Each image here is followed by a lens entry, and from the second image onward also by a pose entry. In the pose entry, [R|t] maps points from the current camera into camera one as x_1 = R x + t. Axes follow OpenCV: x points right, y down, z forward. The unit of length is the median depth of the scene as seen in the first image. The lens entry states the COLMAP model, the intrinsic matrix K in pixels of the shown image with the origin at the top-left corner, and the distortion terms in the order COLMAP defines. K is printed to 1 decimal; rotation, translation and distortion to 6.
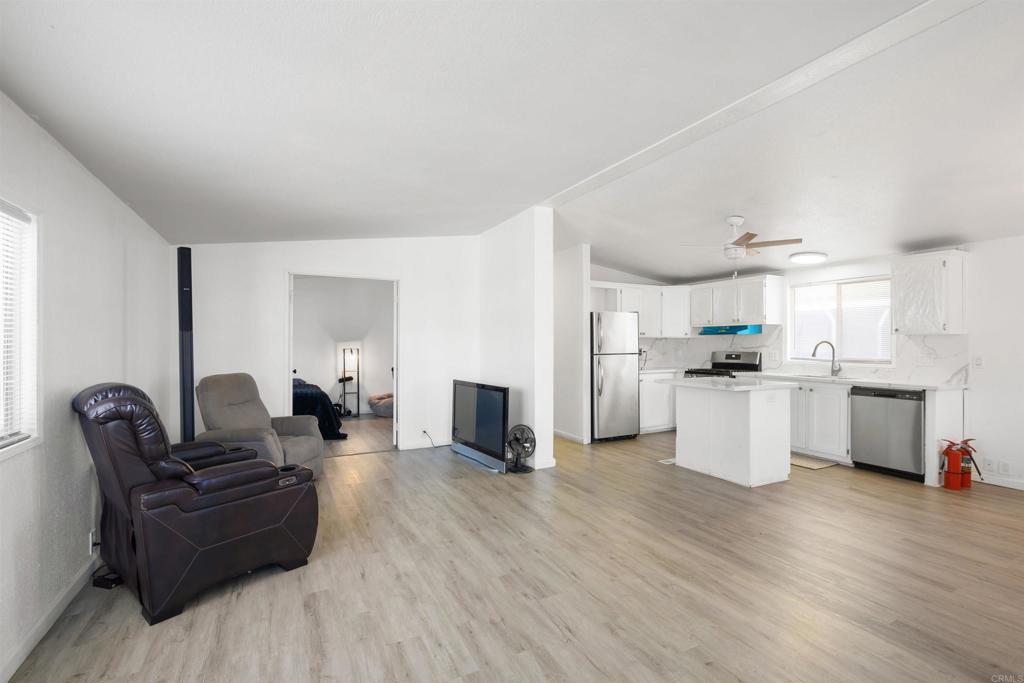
lens RADIAL K [[458.1, 0, 511.4], [0, 458.1, 341.2], [0, 0, 1]] dist [0.001392, -0.000087]
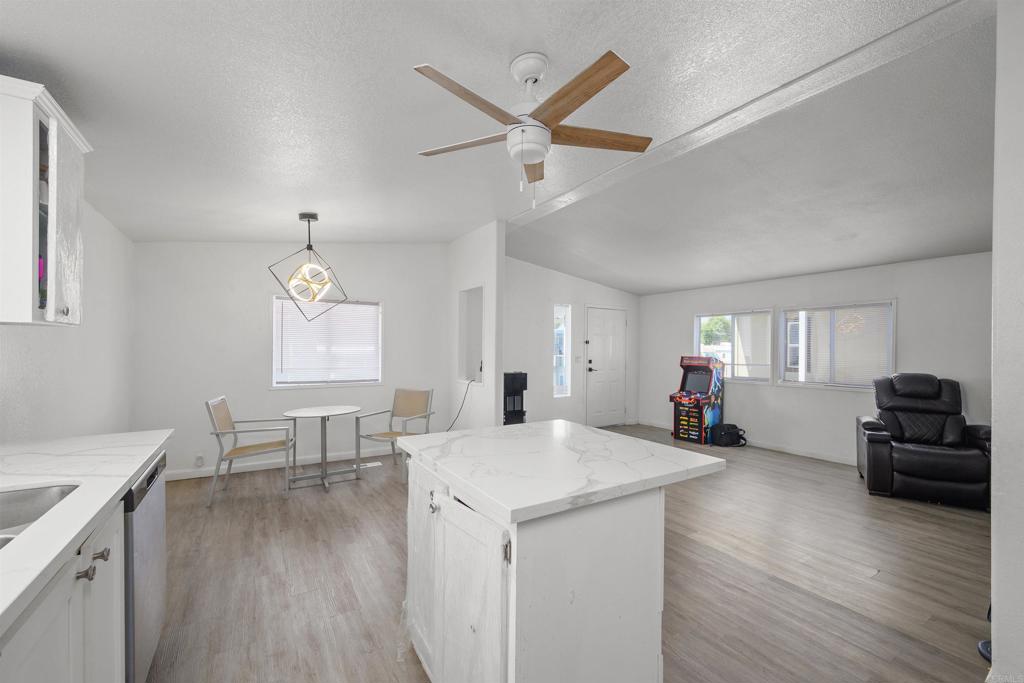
lens RADIAL K [[422.7, 0, 514.2], [0, 422.7, 349.0], [0, 0, 1]] dist [0.001247, -0.000047]
pose [[-0.996047, -0.009539, -0.088320, 0.506923], [-0.009646, 0.999953, 0.000793, 0.001446], [0.088308, 0.001641, -0.996092, 1.329066]]
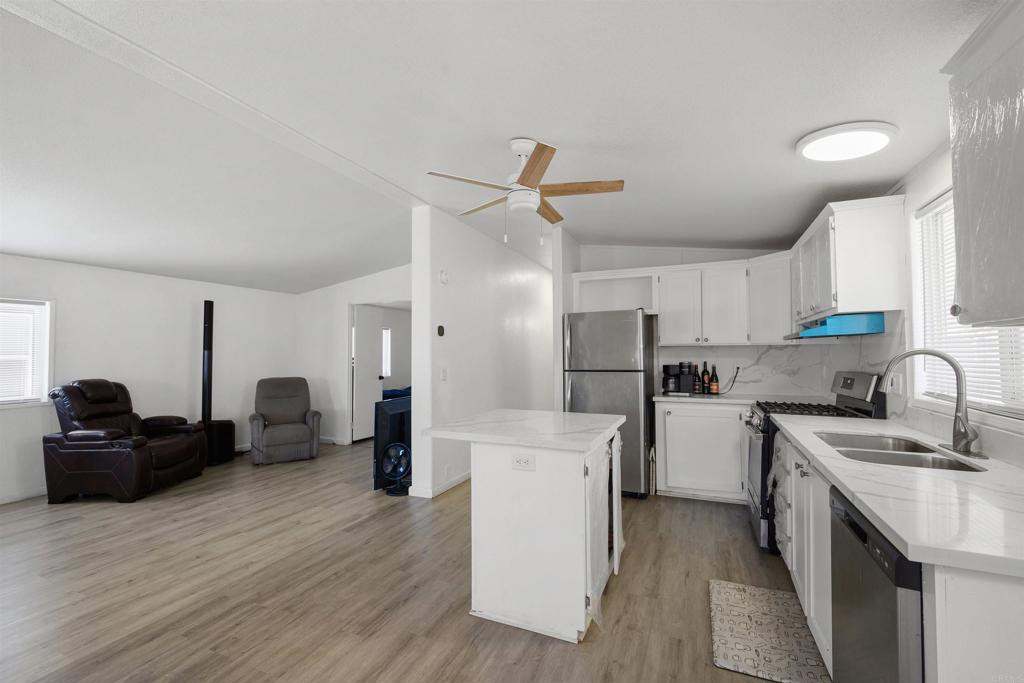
lens RADIAL K [[432.9, 0, 513.1], [0, 432.9, 342.7], [0, 0, 1]] dist [-0.001657, 0.000063]
pose [[0.632141, -0.024426, -0.774468, 0.853025], [0.009864, 0.999676, -0.023477, -0.001305], [0.774790, 0.007202, 0.632177, 0.612806]]
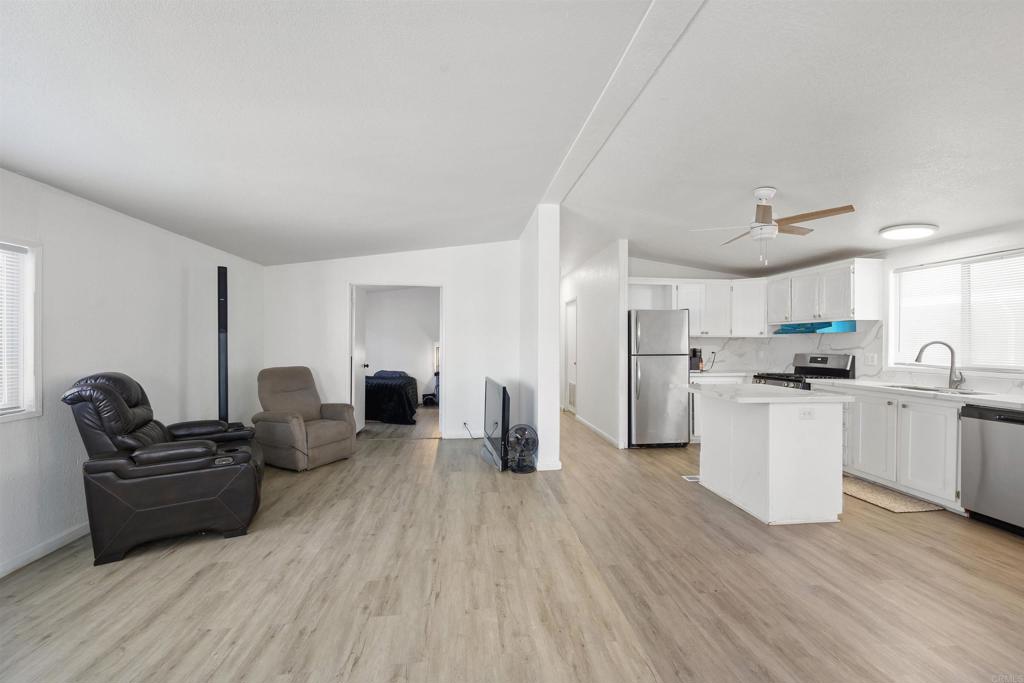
lens RADIAL K [[405.9, 0, 511.5], [0, 405.9, 342.7], [0, 0, 1]] dist [-0.000021, -0.000034]
pose [[0.936950, 0.002518, -0.349454, 0.304150], [-0.001069, 0.999990, 0.004341, -0.000043], [0.349461, -0.003694, 0.936944, 0.160343]]
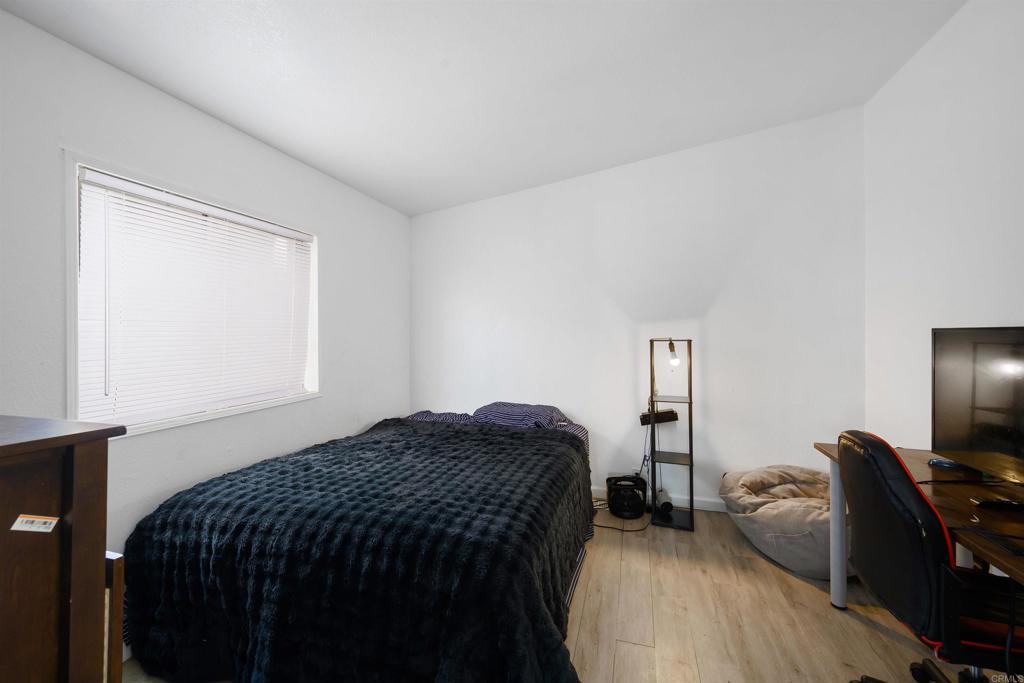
lens RADIAL K [[405.9, 0, 511.5], [0, 405.9, 342.7], [0, 0, 1]] dist [-0.000021, -0.000034]
pose [[0.722052, -0.000638, -0.691839, -0.372020], [0.005801, 0.999970, 0.005131, 0.028971], [0.691815, -0.007718, 0.722034, 1.165491]]
